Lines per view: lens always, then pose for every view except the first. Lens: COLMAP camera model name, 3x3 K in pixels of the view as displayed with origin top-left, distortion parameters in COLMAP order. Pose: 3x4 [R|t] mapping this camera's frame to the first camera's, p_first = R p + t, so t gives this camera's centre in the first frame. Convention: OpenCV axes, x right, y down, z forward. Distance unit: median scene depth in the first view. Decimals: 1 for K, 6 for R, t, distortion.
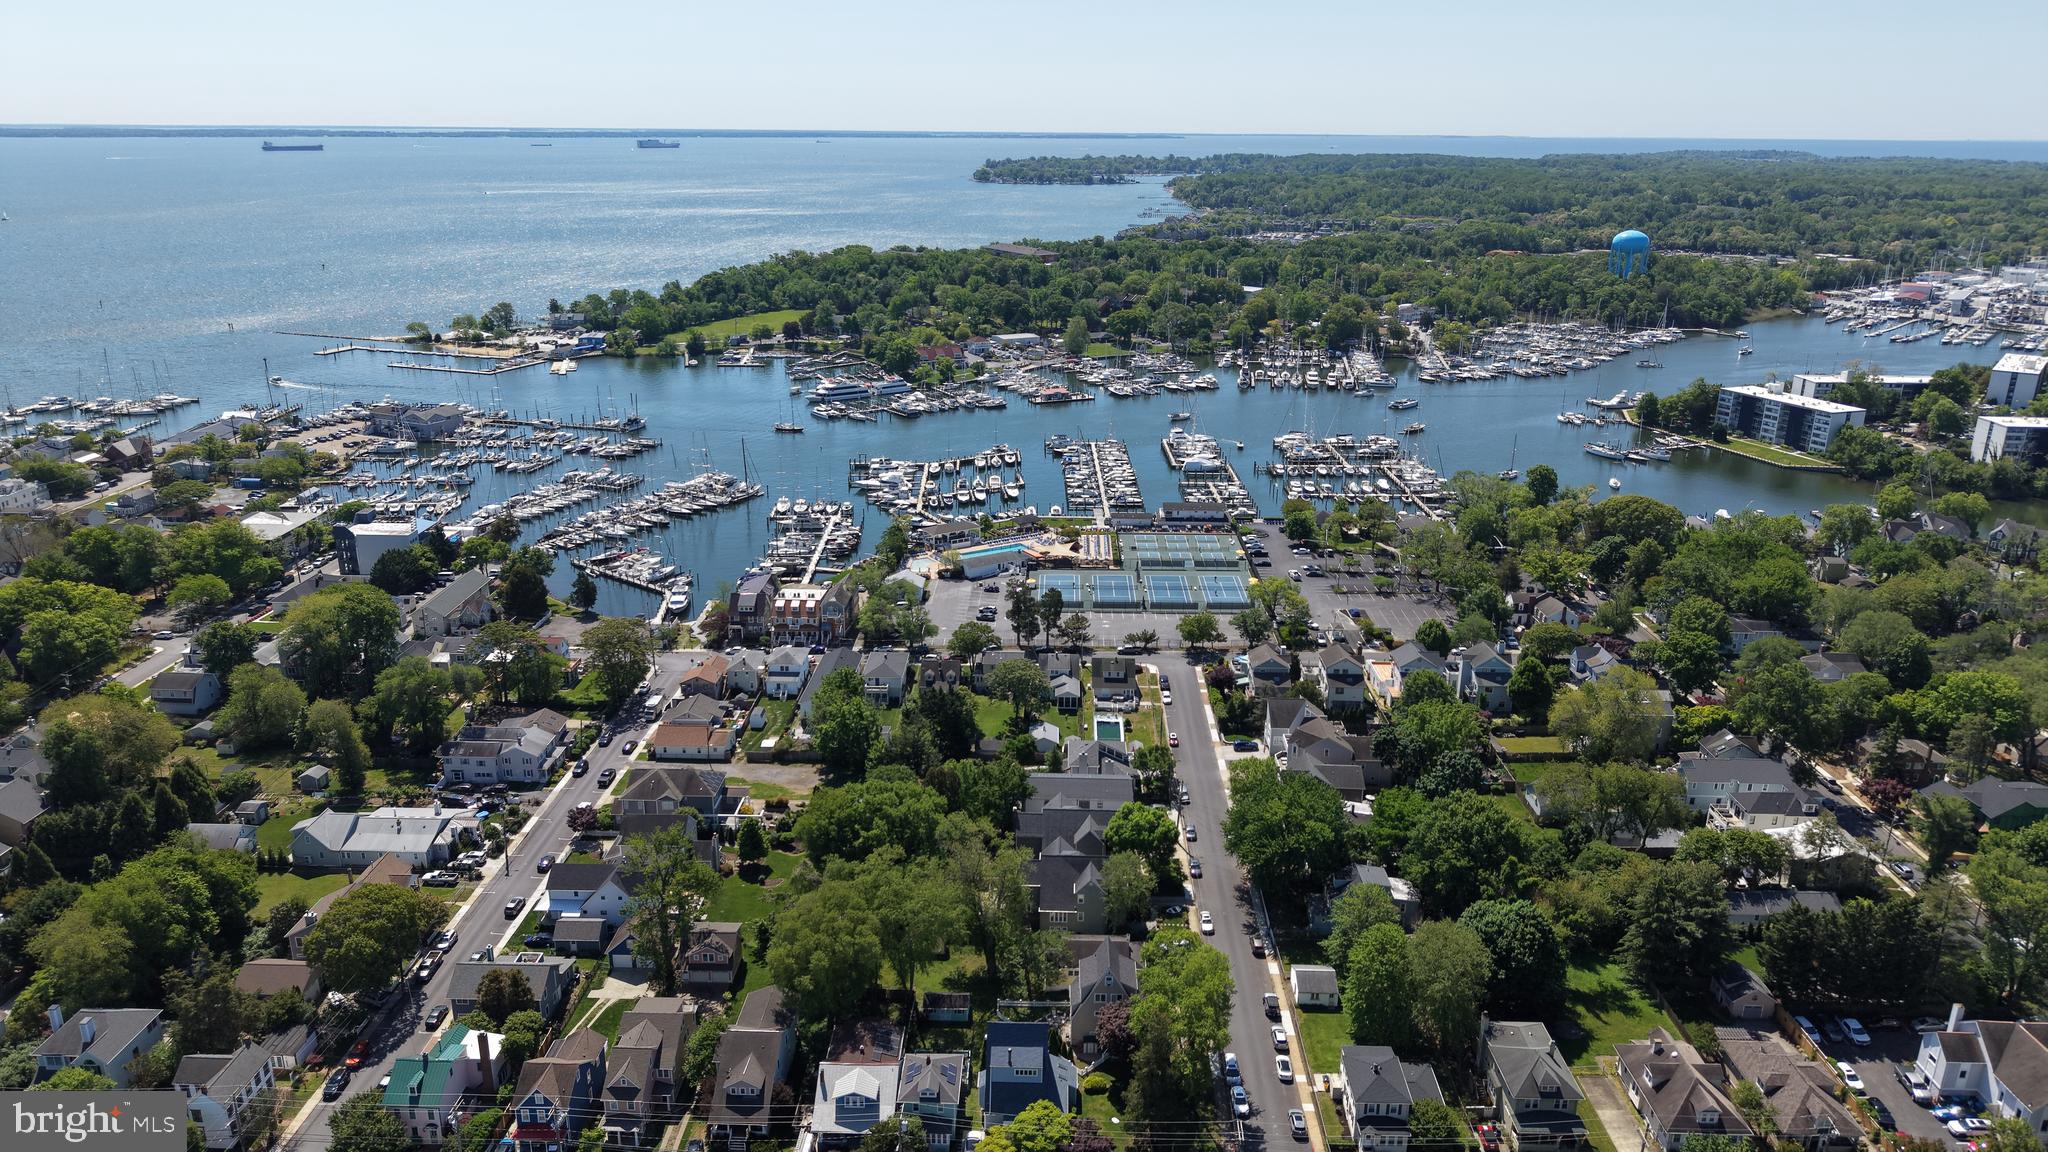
lens RADIAL K [[1369.3, 0, 1034.1], [0, 1369.3, 574.6], [0, 0, 1]] dist [0.042316, -0.049344]
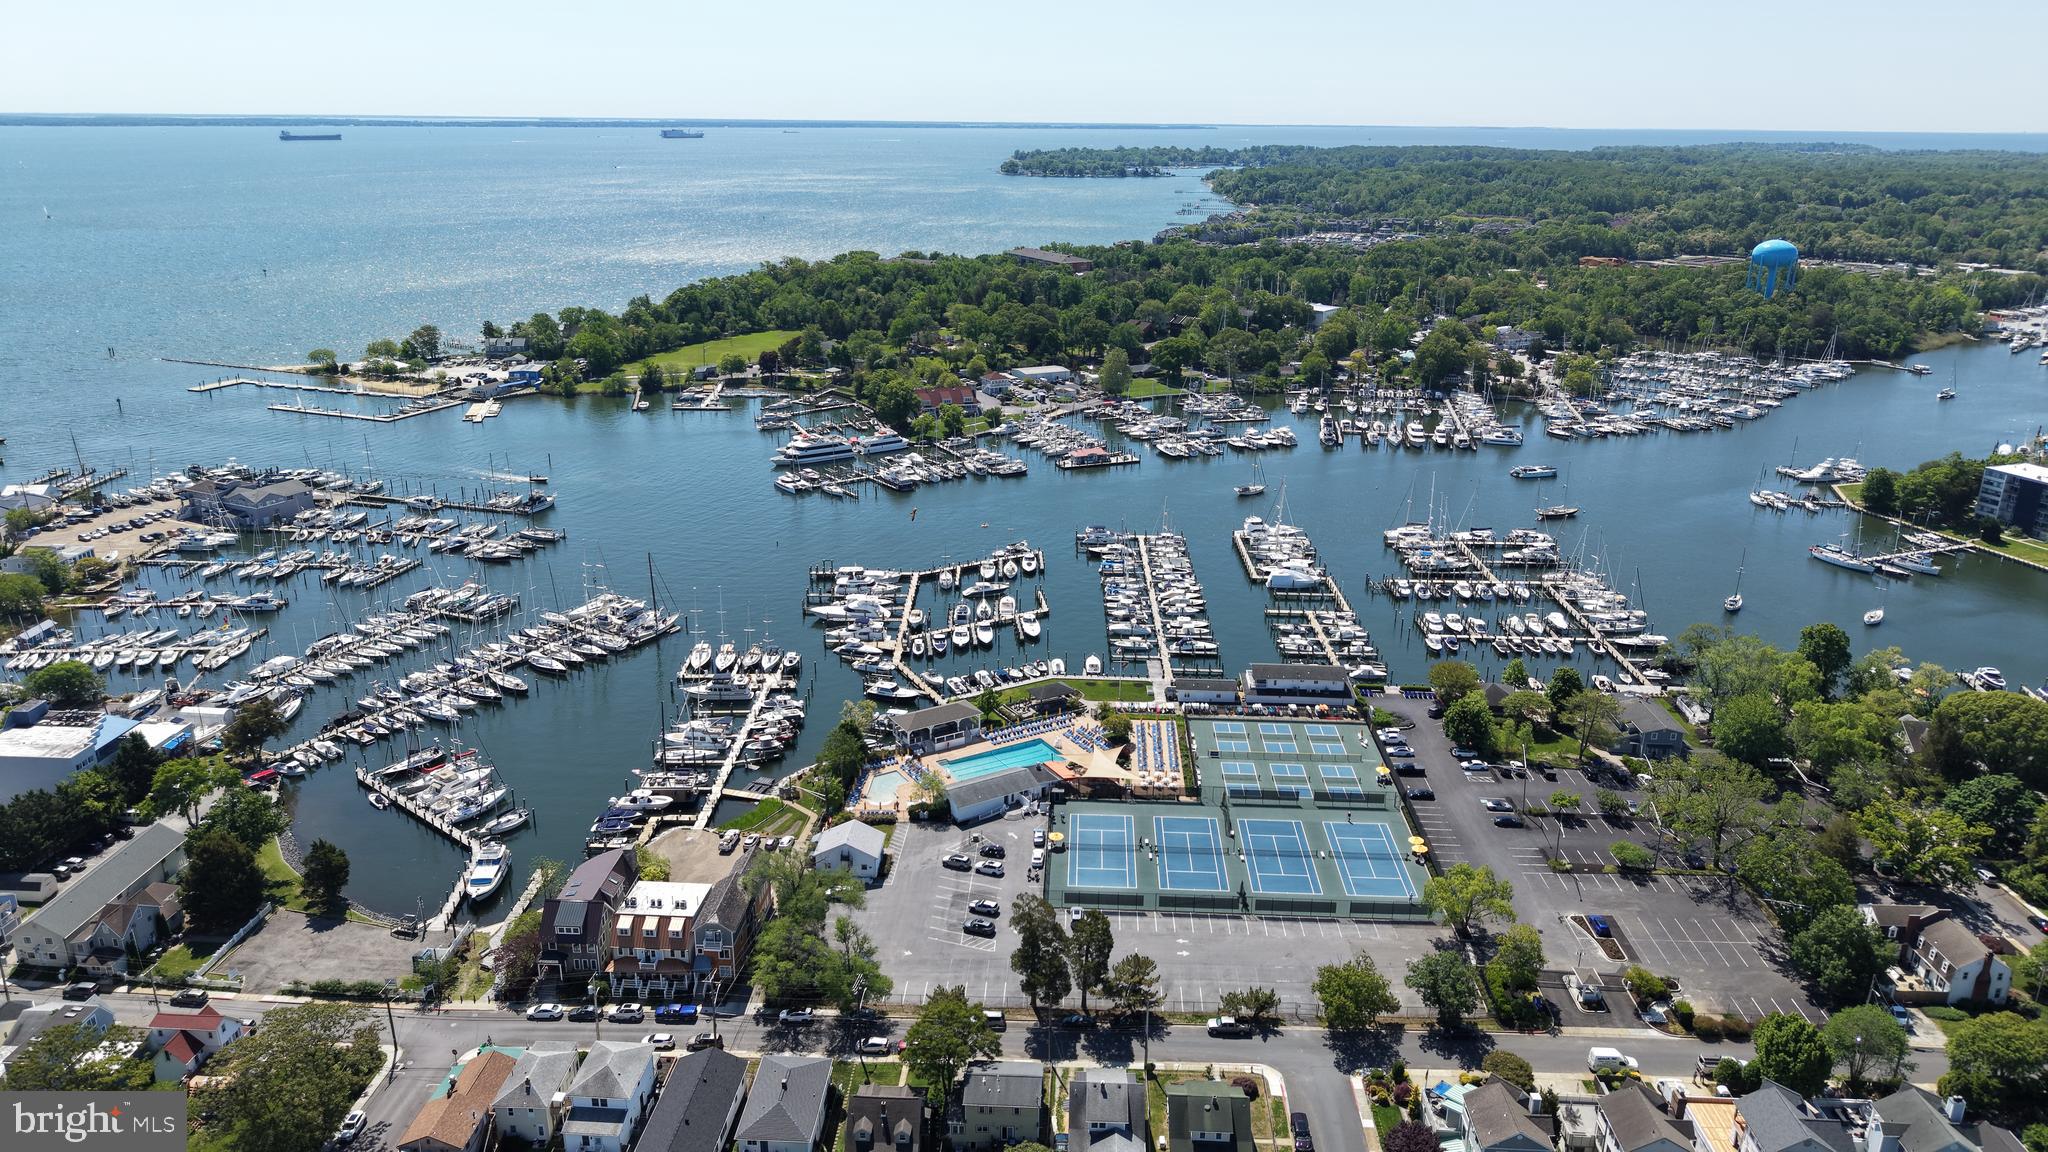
lens RADIAL K [[1369.3, 0, 1032.3], [0, 1369.3, 570.7], [0, 0, 1]] dist [0.042316, -0.049344]
pose [[0.999748, 0.008275, -0.020874, -0.000529], [-0.008203, 0.999960, 0.003533, -0.057929], [0.020902, -0.003361, 0.999776, 0.182045]]
